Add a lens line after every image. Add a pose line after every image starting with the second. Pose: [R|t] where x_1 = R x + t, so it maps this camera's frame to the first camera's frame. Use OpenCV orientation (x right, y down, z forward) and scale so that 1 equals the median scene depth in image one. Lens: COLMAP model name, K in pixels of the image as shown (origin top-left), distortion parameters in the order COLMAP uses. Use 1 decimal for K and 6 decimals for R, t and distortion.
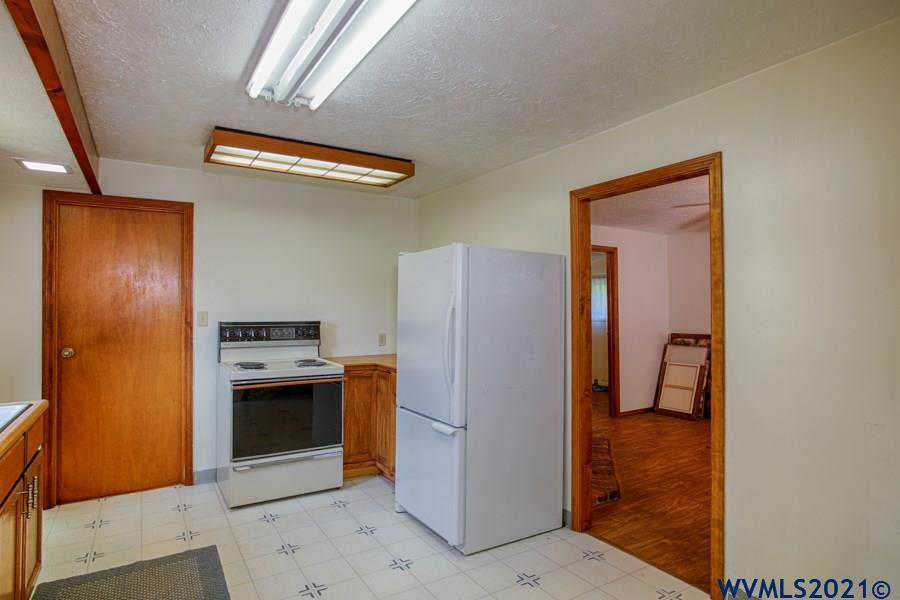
lens RADIAL K [[506.3, 0, 449.1], [0, 506.3, 303.0], [0, 0, 1]] dist [-0.002117, 0.000642]
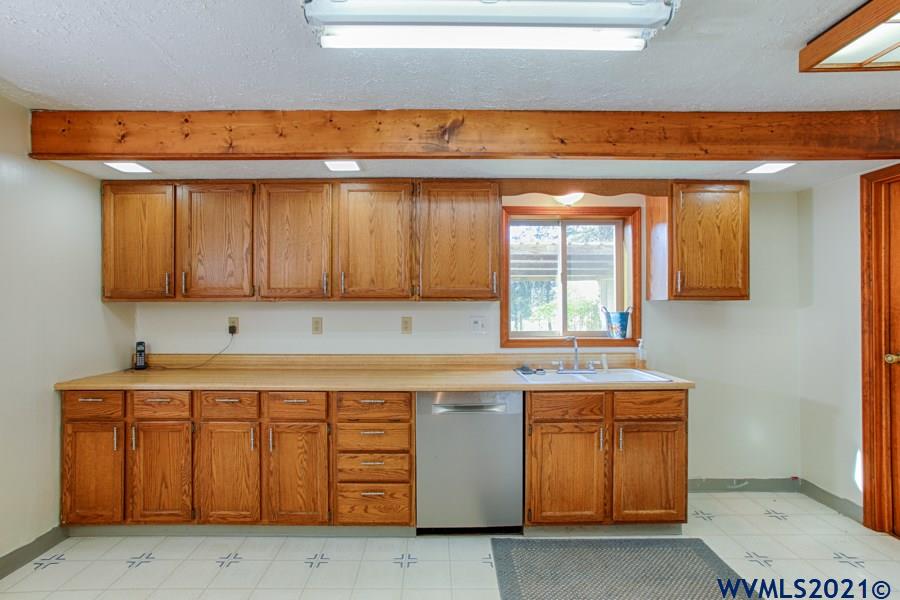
lens RADIAL K [[450.7, 0, 445.6], [0, 450.7, 308.9], [0, 0, 1]] dist [-0.018257, 0.000387]
pose [[-0.522235, 0.001793, -0.852800, 0.256537], [0.002289, 0.999997, 0.000700, 0.014610], [0.852799, -0.001586, -0.522237, 0.734193]]
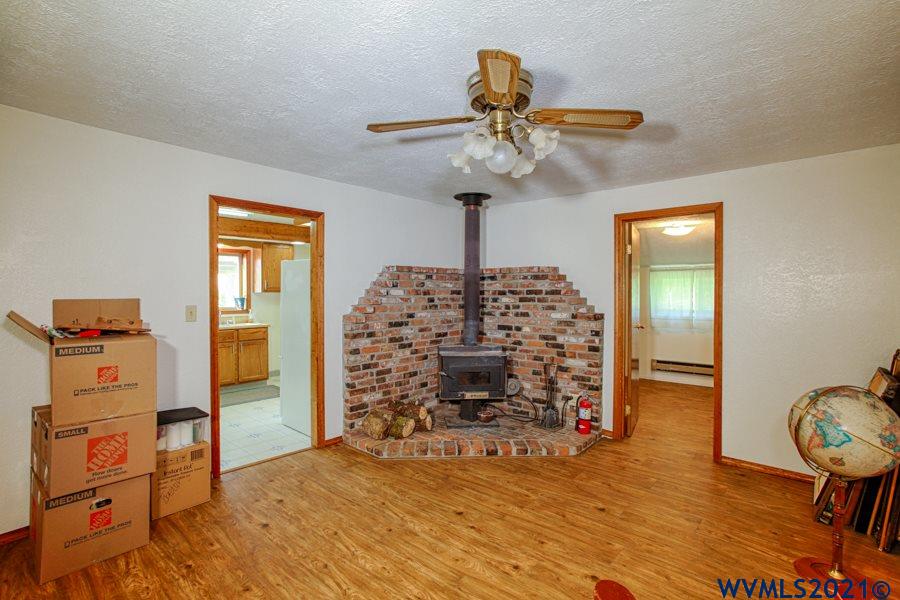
lens RADIAL K [[450.7, 0, 445.6], [0, 450.7, 308.9], [0, 0, 1]] dist [-0.018257, 0.000387]
pose [[0.241957, 0.018737, -0.970106, 1.421558], [0.003354, 0.999791, 0.020147, 0.033501], [0.970281, -0.008128, 0.241844, 0.954339]]
